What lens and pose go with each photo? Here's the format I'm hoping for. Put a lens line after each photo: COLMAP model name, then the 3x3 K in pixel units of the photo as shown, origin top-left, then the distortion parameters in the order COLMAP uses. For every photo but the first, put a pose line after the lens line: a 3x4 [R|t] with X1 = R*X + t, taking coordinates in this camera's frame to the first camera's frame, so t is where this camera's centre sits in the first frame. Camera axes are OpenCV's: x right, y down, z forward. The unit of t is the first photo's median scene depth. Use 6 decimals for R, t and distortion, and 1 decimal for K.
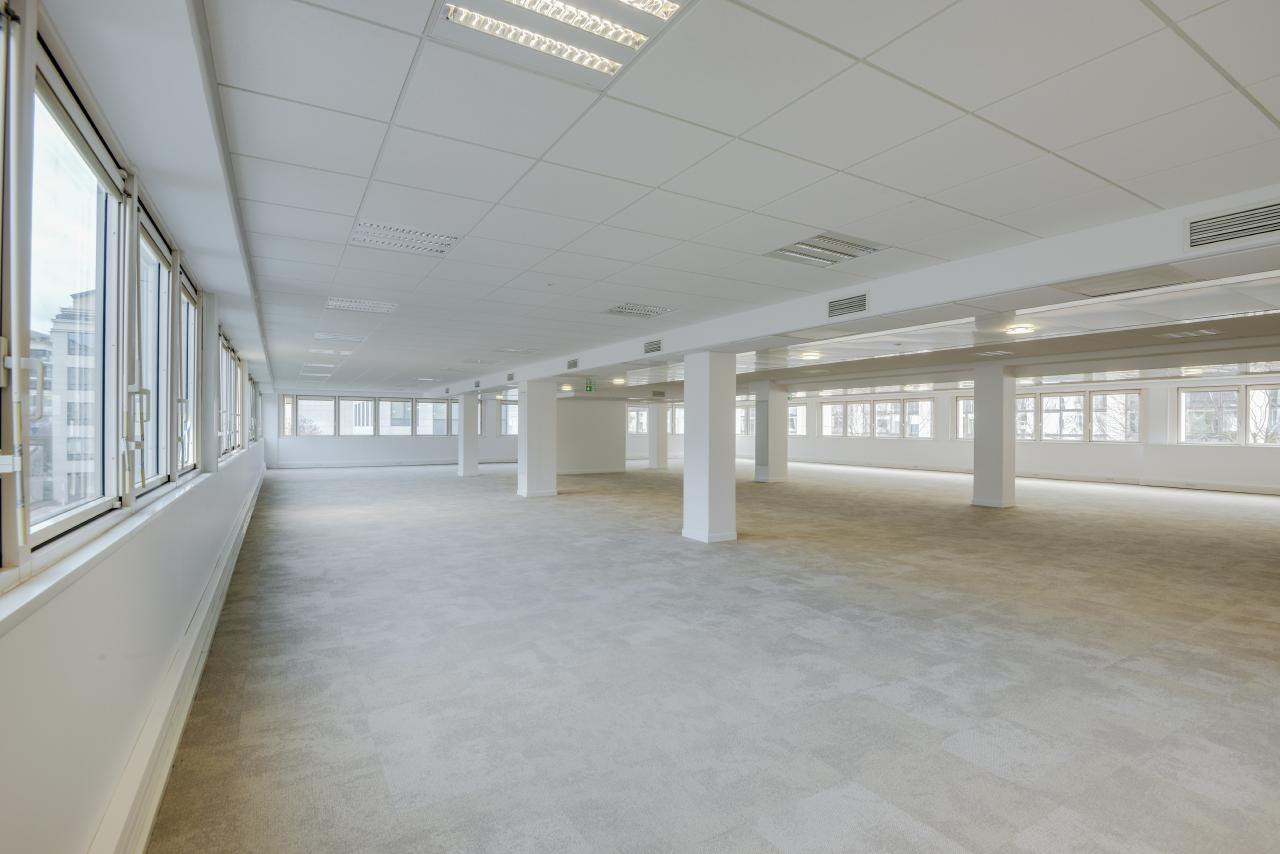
lens RADIAL K [[593.9, 0, 640.0], [0, 593.9, 427.0], [0, 0, 1]] dist [0.085615, -0.000003]
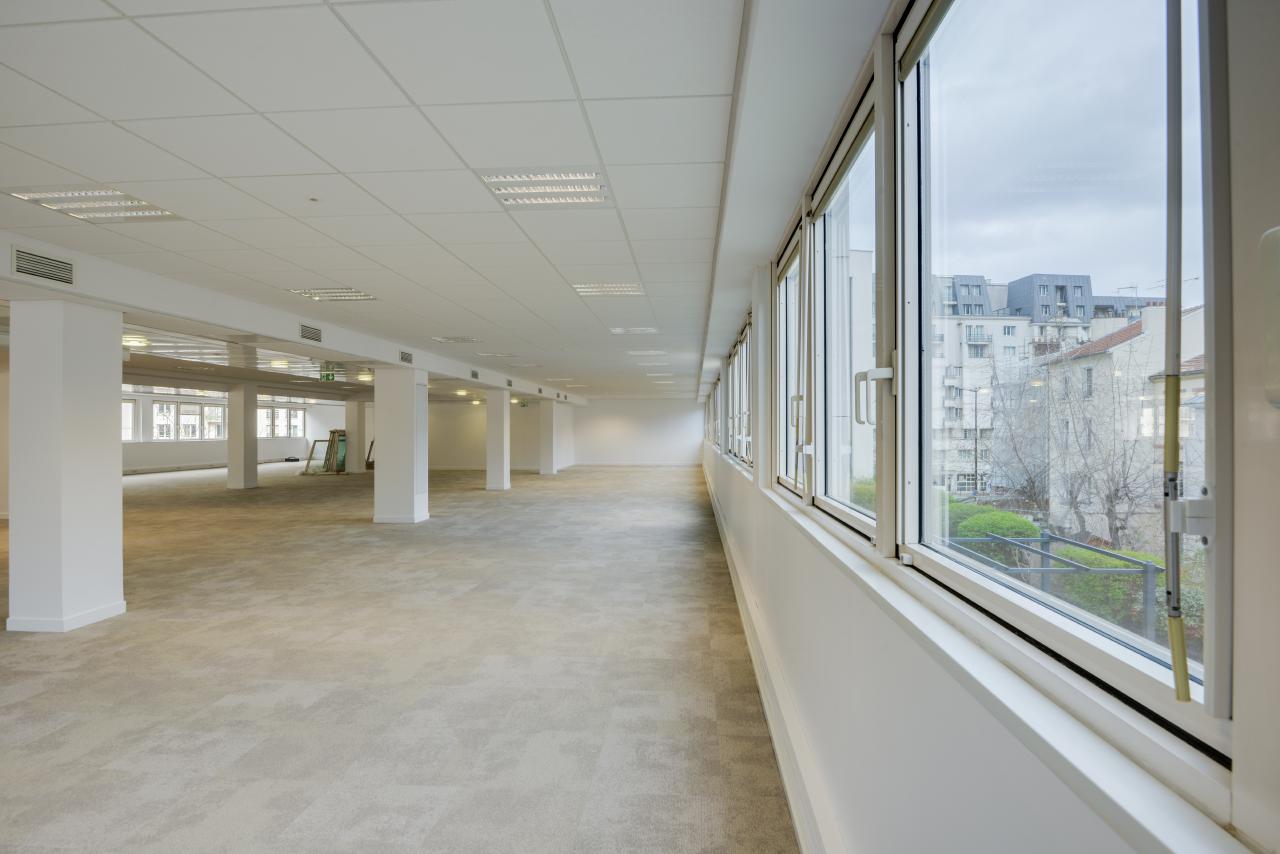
lens RADIAL K [[690.6, 0, 640.0], [0, 690.6, 427.0], [0, 0, 1]] dist [0.000213, 0.000050]
pose [[-0.812638, -0.005777, 0.582741, -0.986643], [-0.003630, 0.999982, 0.004851, -0.012581], [-0.582758, 0.001827, -0.812644, 1.642572]]
